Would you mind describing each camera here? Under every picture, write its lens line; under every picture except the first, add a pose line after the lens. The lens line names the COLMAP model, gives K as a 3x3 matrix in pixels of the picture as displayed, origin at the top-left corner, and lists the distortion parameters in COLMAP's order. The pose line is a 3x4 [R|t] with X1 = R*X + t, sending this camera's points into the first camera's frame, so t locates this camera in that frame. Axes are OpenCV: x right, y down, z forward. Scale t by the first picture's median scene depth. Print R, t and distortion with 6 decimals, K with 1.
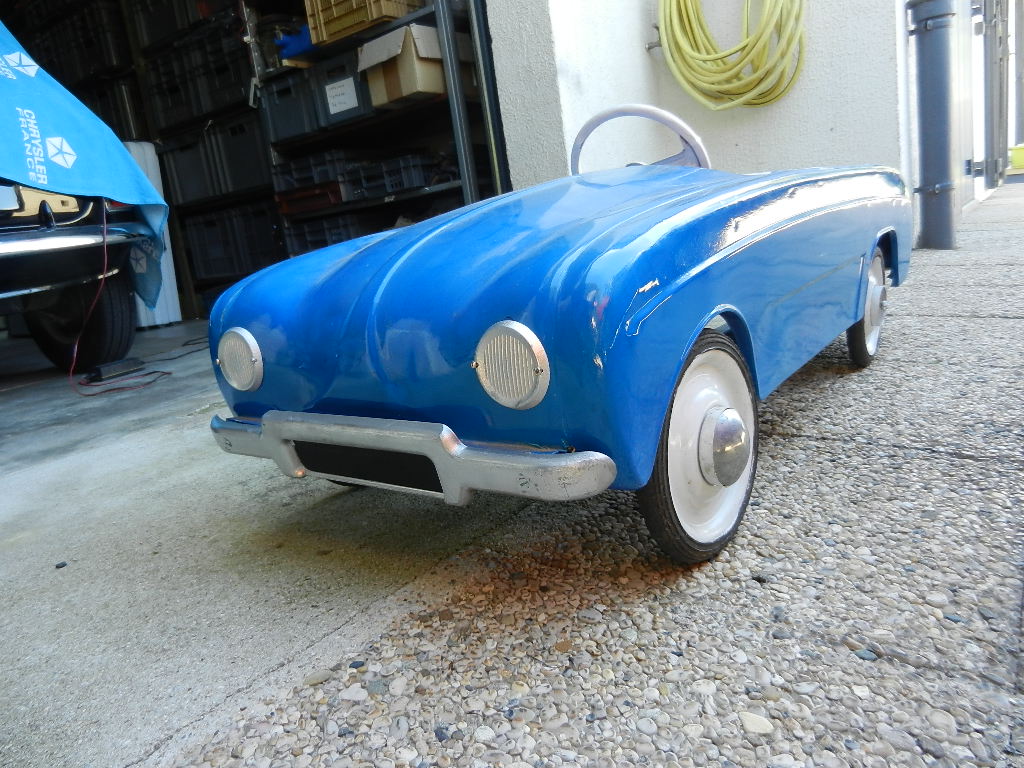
lens RADIAL K [[741.3, 0, 511.3], [0, 741.3, 388.3], [0, 0, 1]] dist [-0.013367, 0.011369]
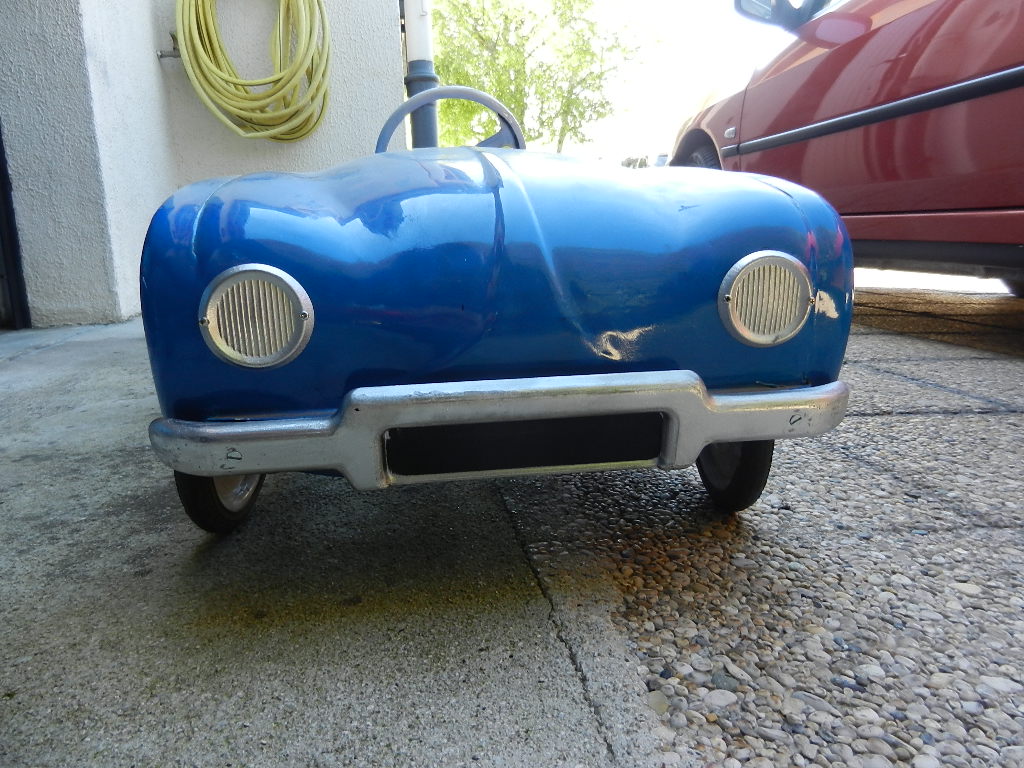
lens RADIAL K [[741.3, 0, 507.2], [0, 741.3, 381.0], [0, 0, 1]] dist [-0.013367, 0.011369]
pose [[0.707222, -0.032123, 0.706262, -0.640820], [0.091376, 0.994742, -0.046257, 0.063520], [-0.701062, 0.097249, 0.706438, 0.393535]]
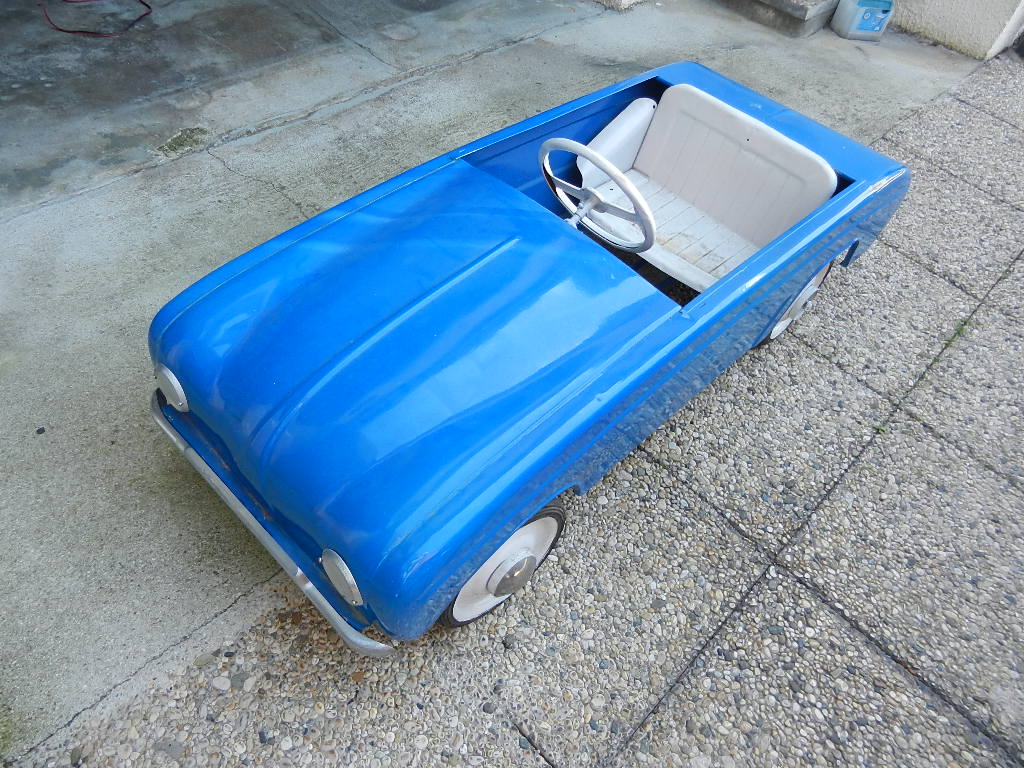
lens RADIAL K [[741.3, 0, 511.5], [0, 741.3, 377.6], [0, 0, 1]] dist [-0.013367, 0.011369]
pose [[0.960467, 0.266700, 0.079838, 0.066467], [-0.263839, 0.780503, 0.566748, -0.855743], [0.088838, -0.565407, 0.820014, 0.058949]]
